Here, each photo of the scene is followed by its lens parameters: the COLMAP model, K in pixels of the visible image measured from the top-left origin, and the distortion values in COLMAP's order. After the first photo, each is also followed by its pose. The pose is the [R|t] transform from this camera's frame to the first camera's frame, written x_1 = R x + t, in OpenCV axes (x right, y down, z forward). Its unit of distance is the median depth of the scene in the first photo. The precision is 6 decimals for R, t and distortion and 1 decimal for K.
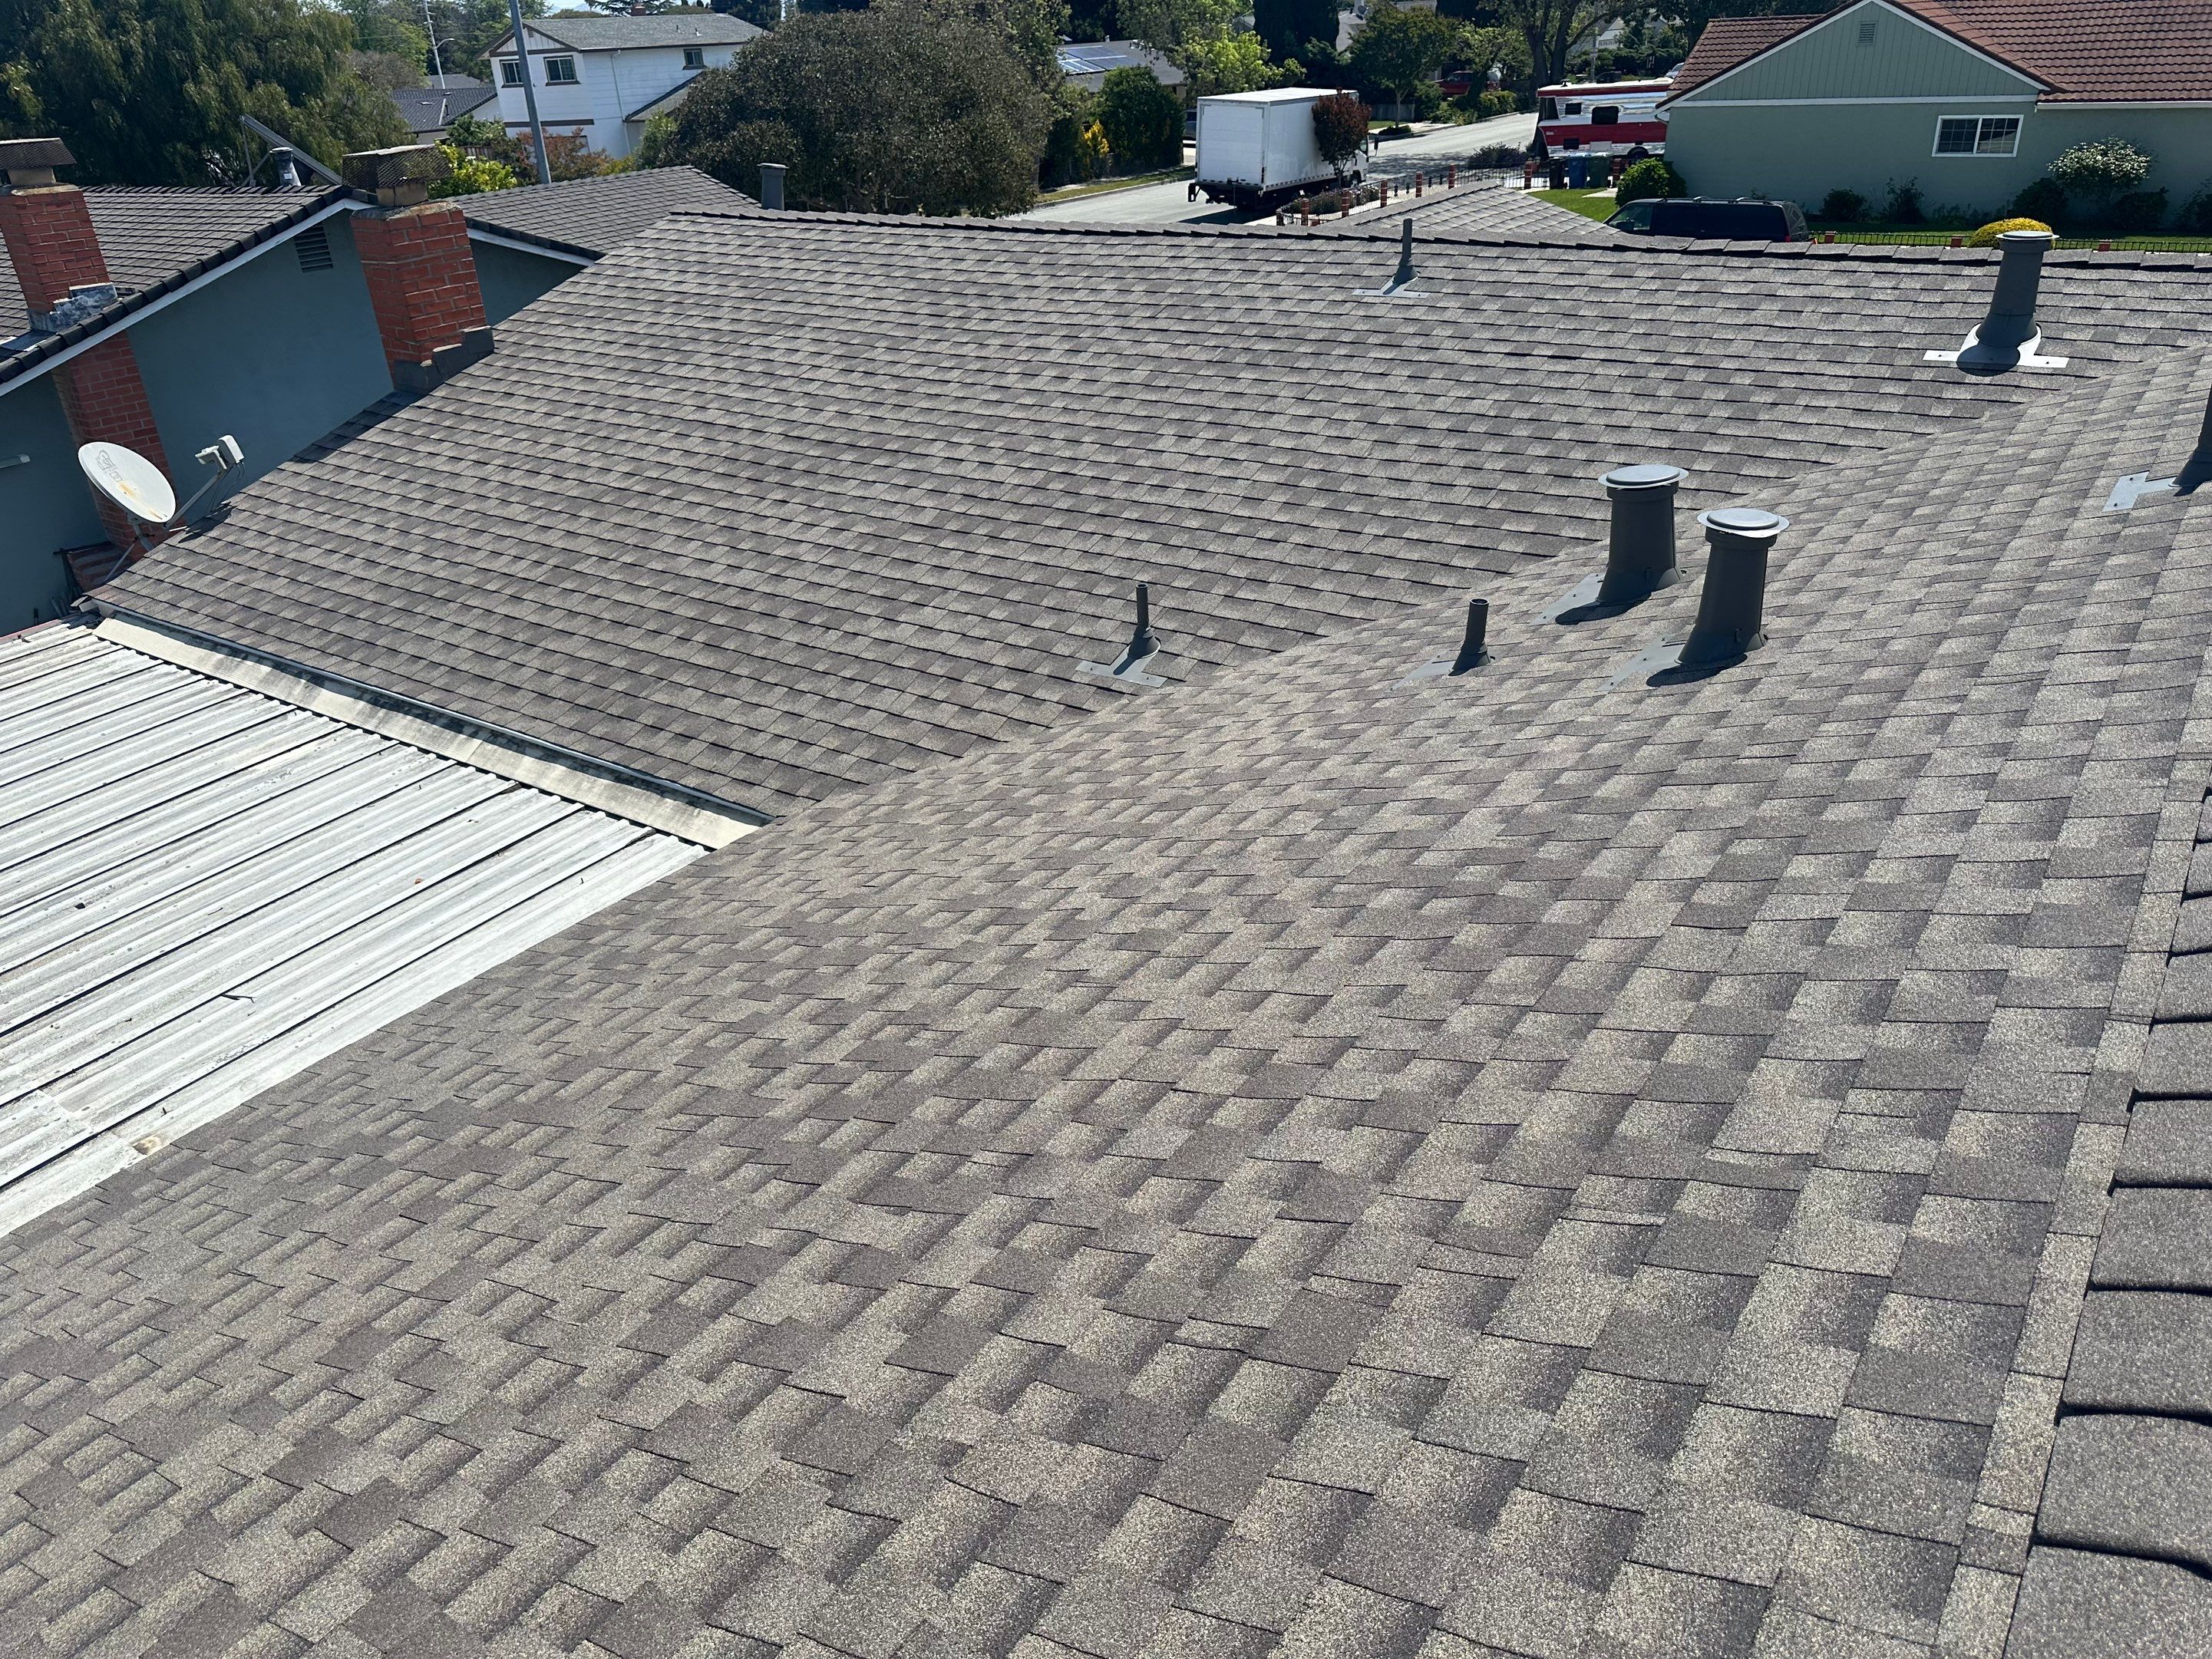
lens RADIAL K [[1576.4, 0, 1090.0], [0, 1576.4, 831.4], [0, 0, 1]] dist [0.039663, -0.042296]
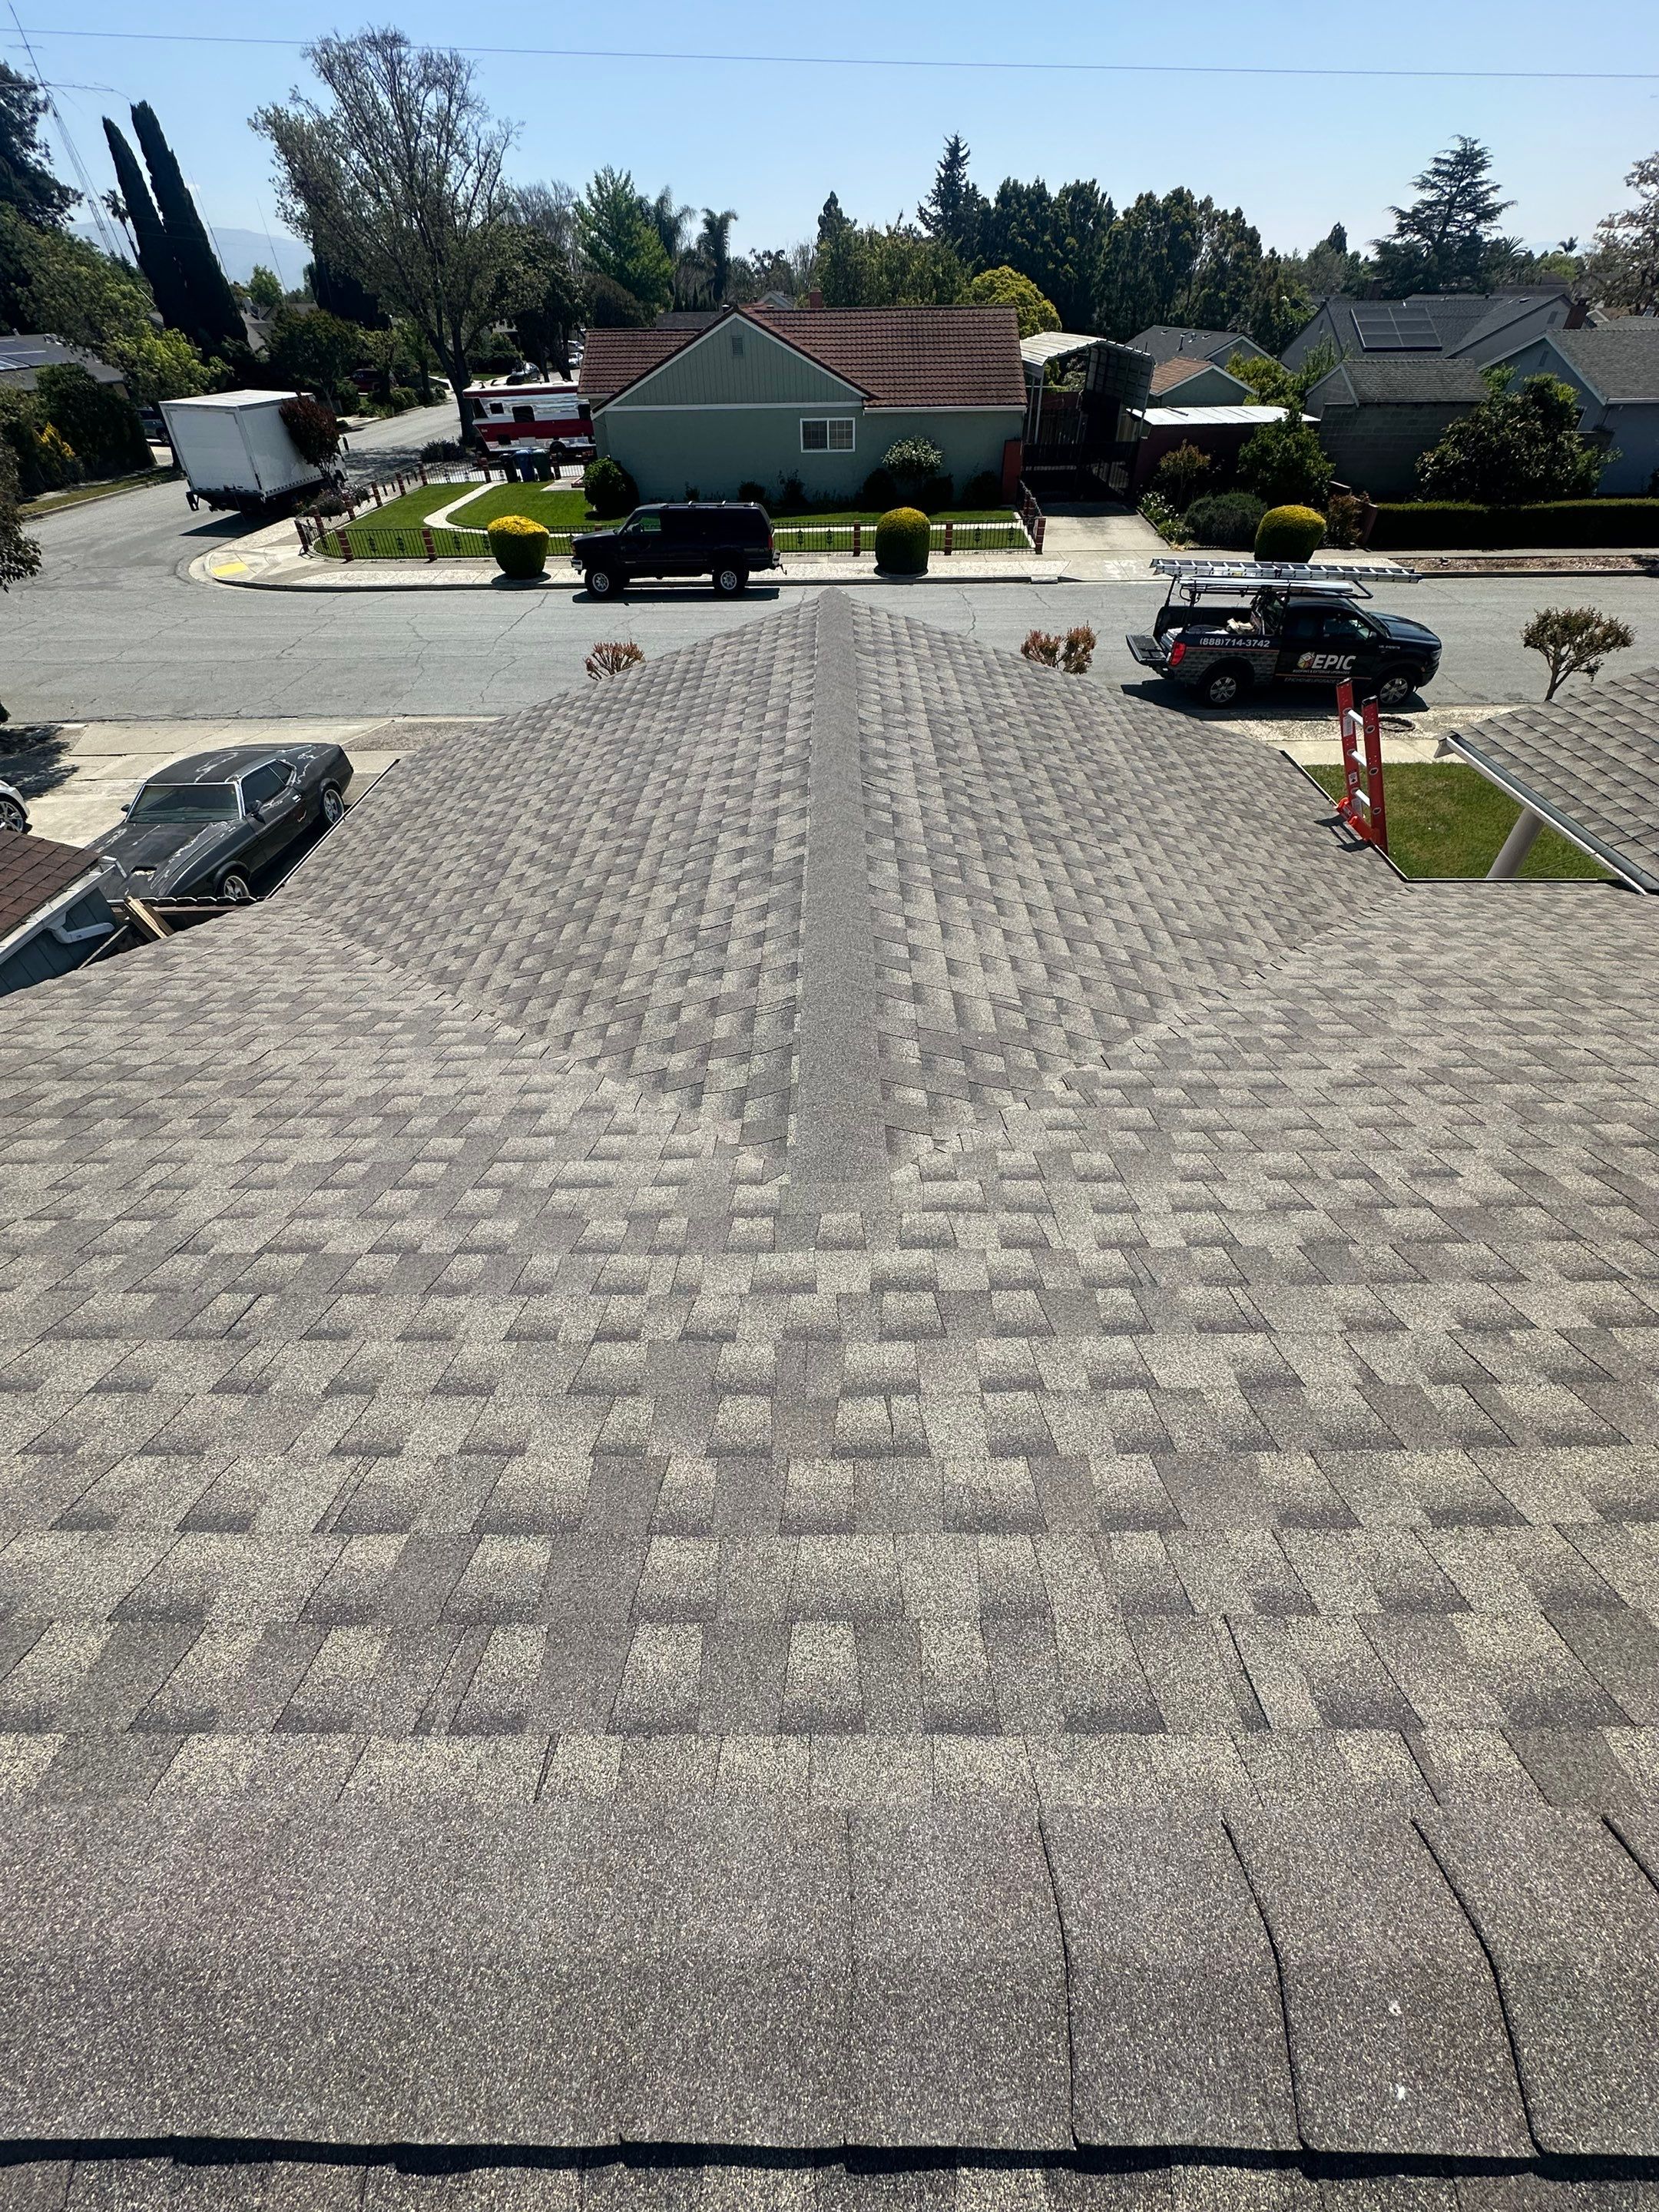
lens RADIAL K [[899.7, 0, 829.5], [0, 899.7, 1106.0], [0, 0, 1]] dist [-0.000918, 0.000394]
pose [[0.815631, -0.361705, 0.451570, -0.088666], [0.242579, 0.922366, 0.300661, -1.152668], [-0.525264, -0.135687, 0.840052, 2.250890]]
